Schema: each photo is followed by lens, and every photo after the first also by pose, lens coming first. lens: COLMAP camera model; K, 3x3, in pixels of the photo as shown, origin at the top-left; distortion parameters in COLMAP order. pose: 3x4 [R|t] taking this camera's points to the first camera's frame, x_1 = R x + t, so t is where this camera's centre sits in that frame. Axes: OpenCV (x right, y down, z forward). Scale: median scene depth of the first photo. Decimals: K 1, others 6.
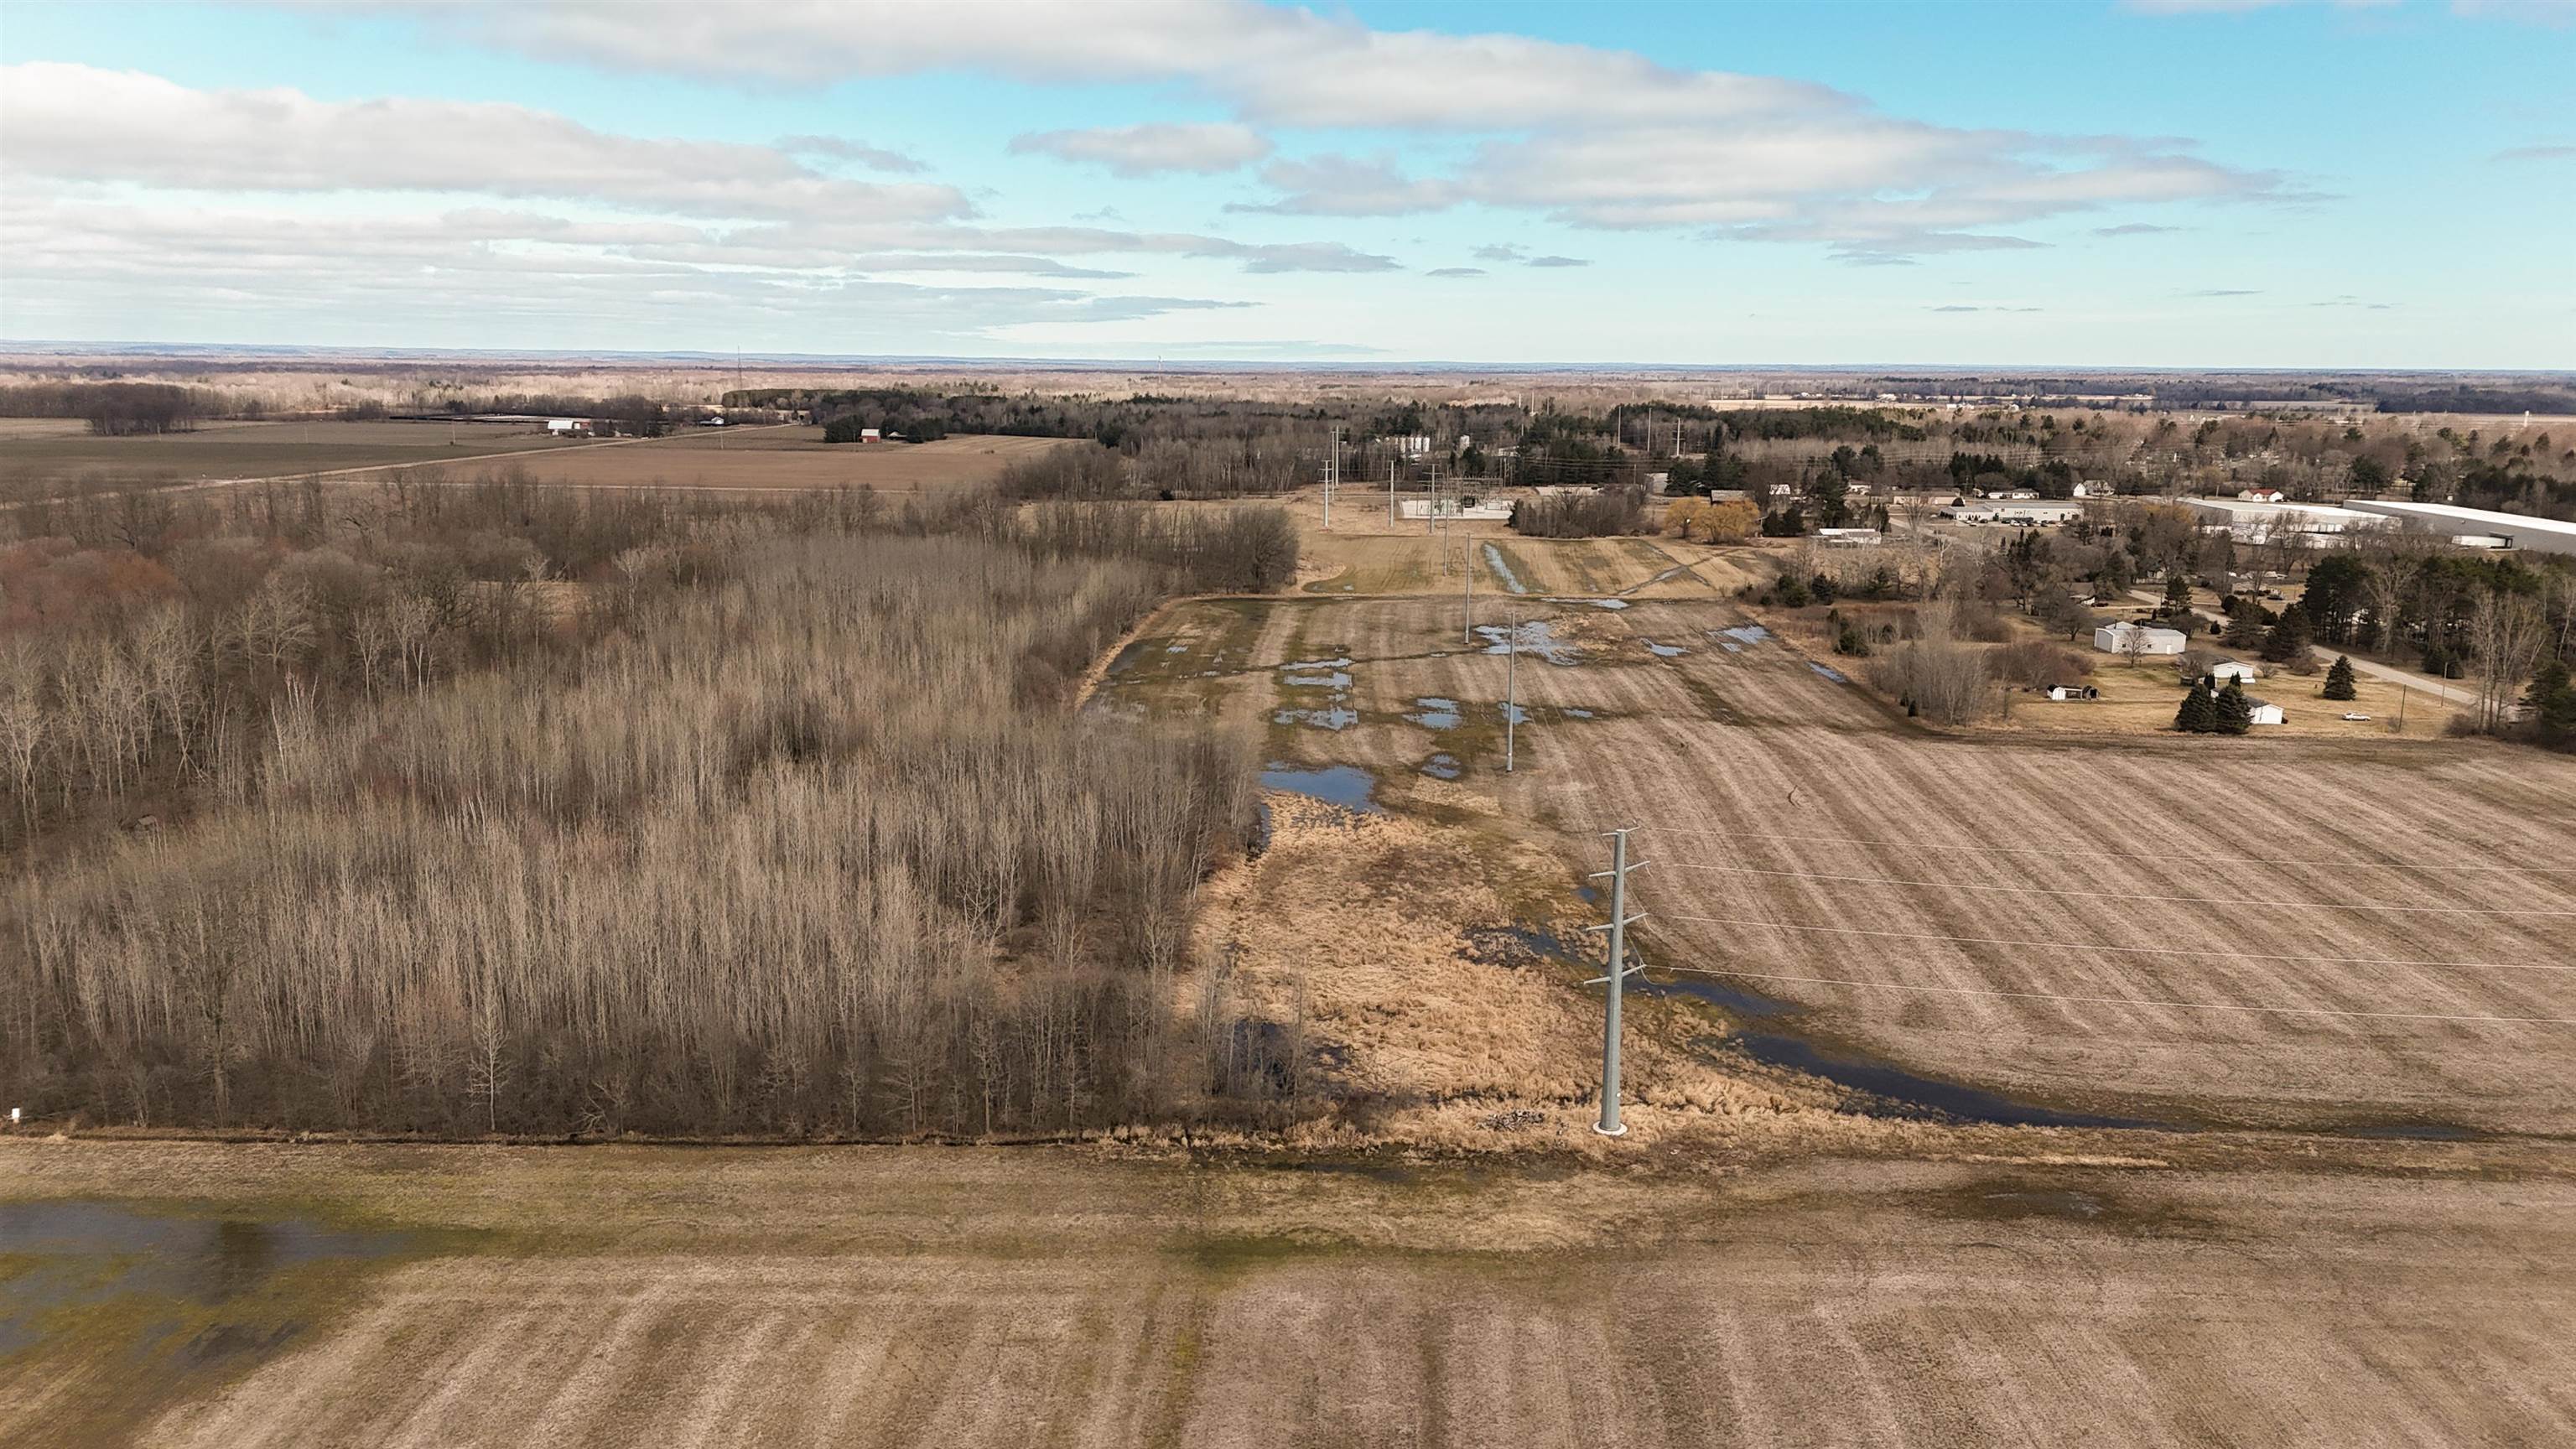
lens RADIAL K [[1934.1, 0, 1288.0], [0, 1934.1, 724.5], [0, 0, 1]] dist [0.083413, -0.097125]
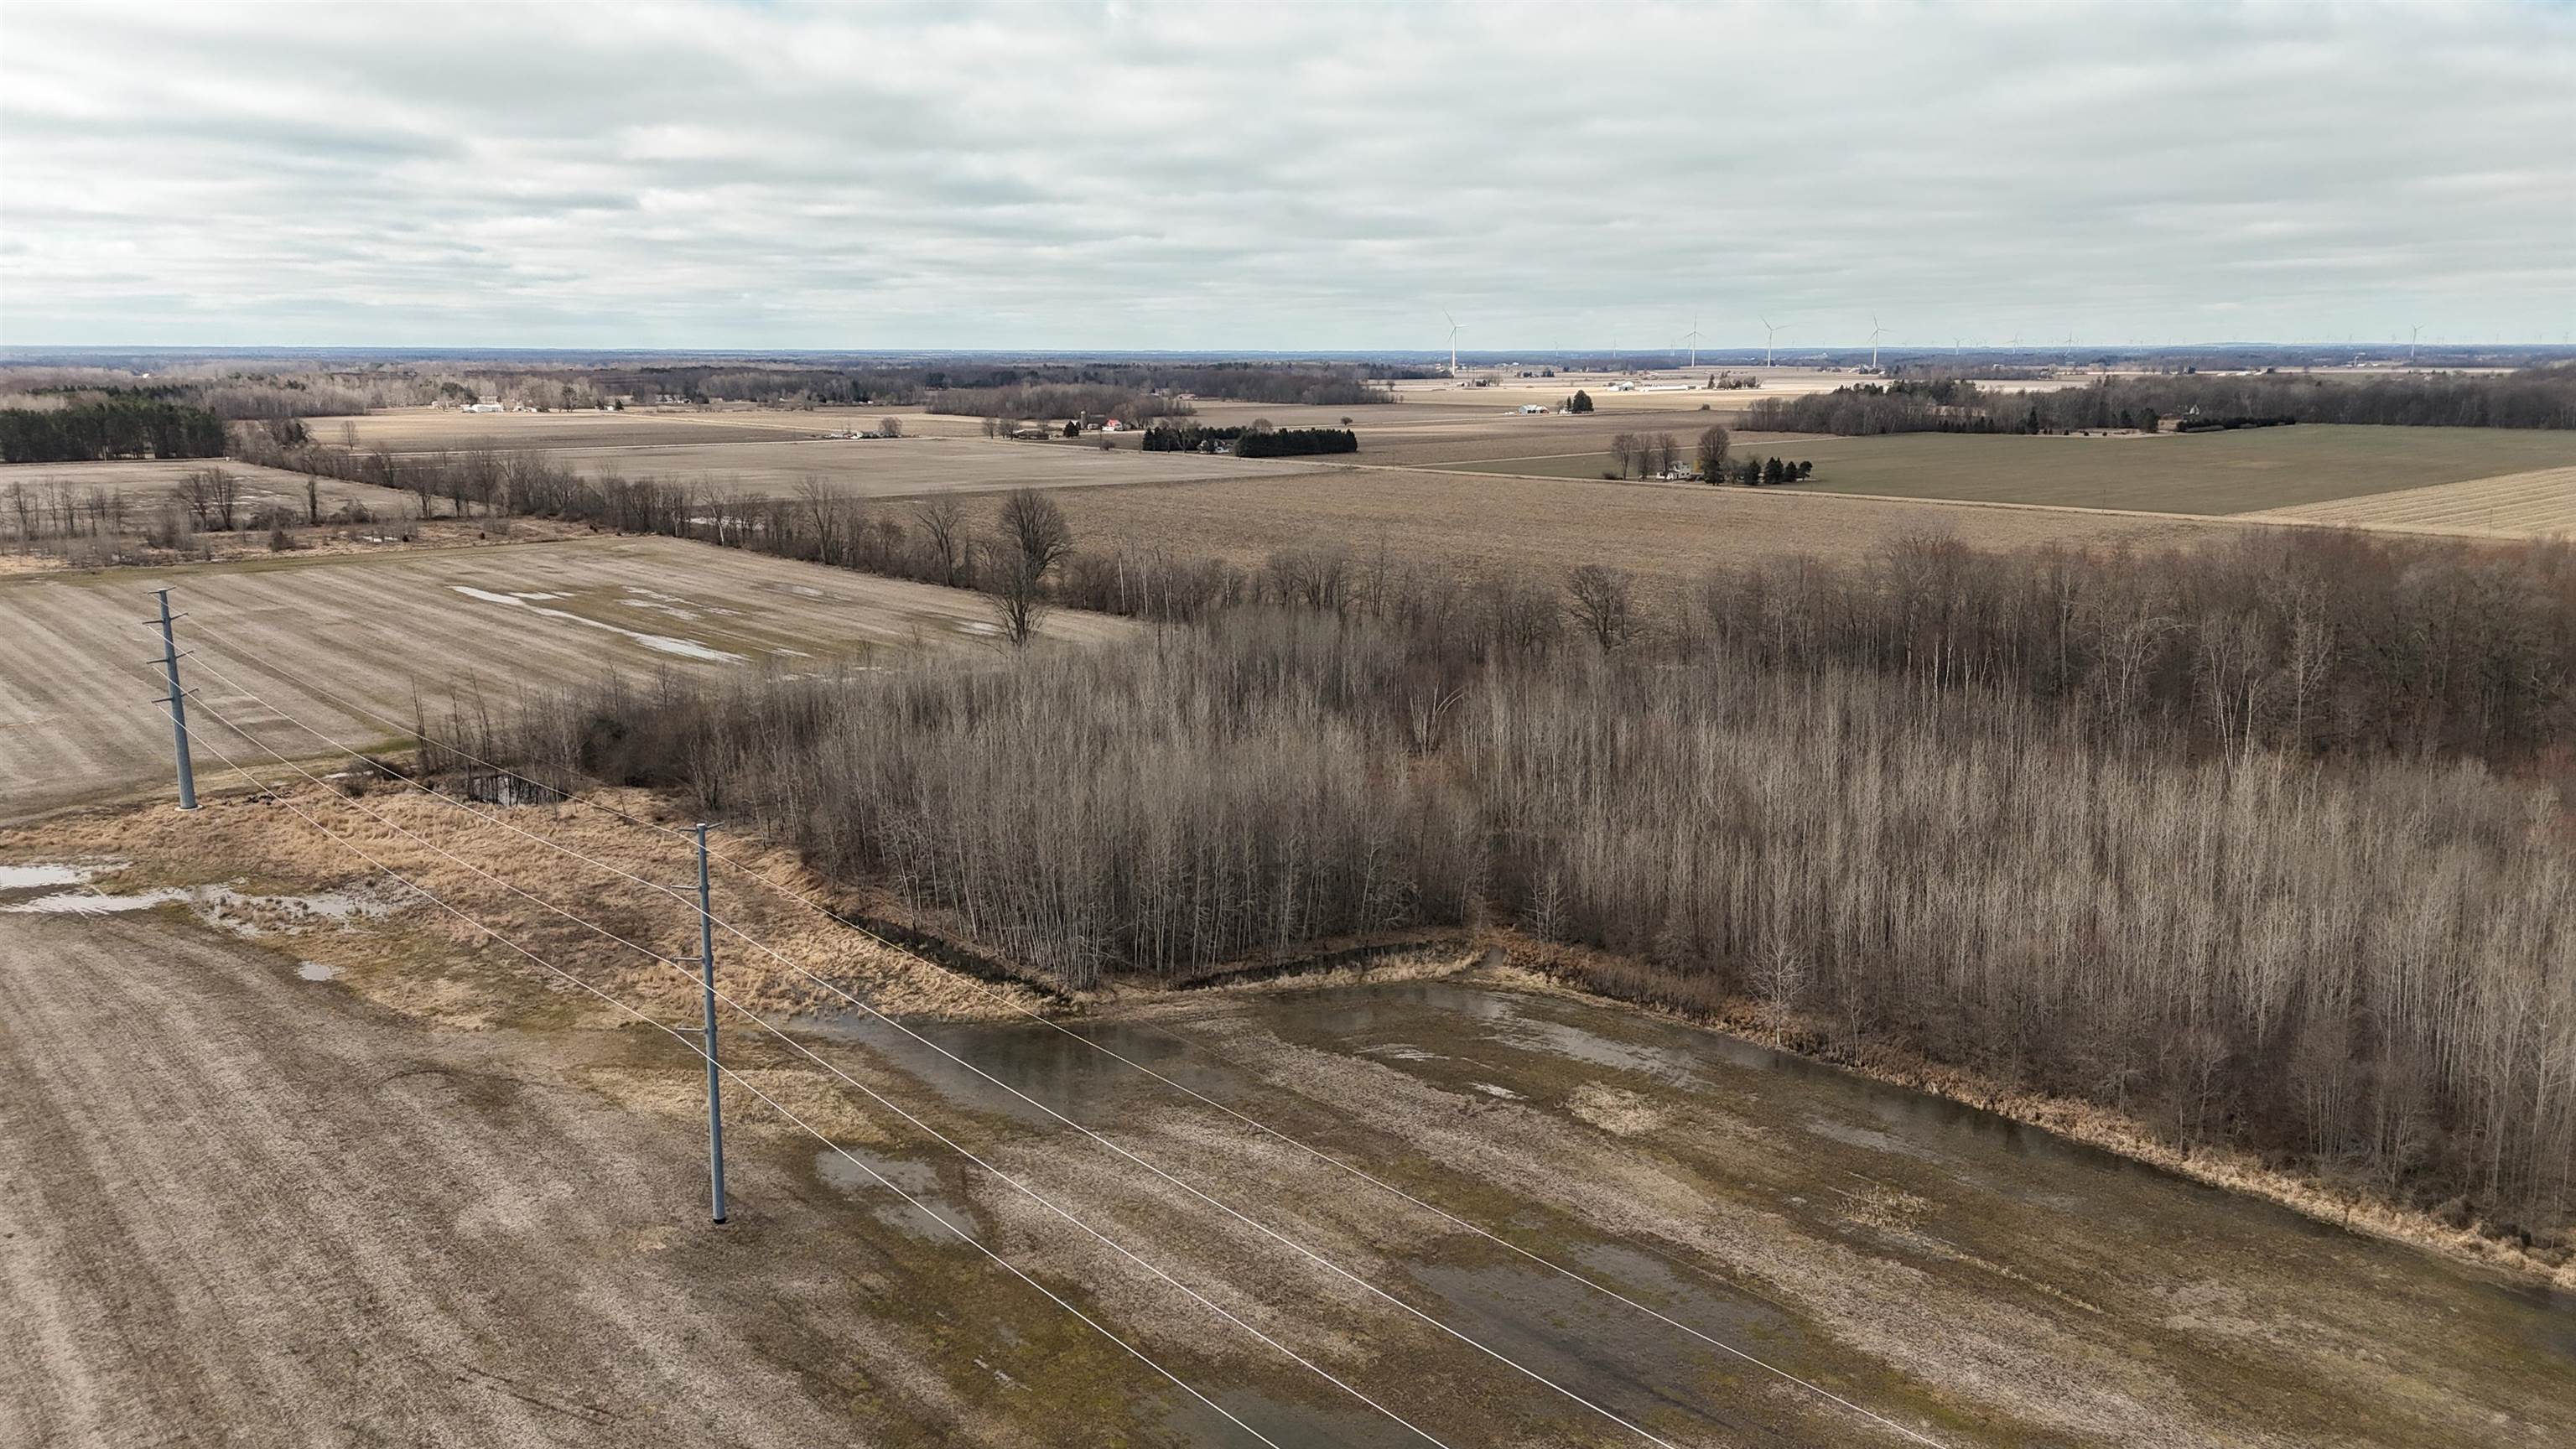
lens RADIAL K [[1934.1, 0, 1288.0], [0, 1934.1, 724.5], [0, 0, 1]] dist [0.083413, -0.097125]
pose [[-0.727599, 0.122019, -0.675064, 0.068528], [-0.135053, 0.939317, 0.315347, -0.050412], [0.672577, 0.320616, -0.666967, 0.314371]]
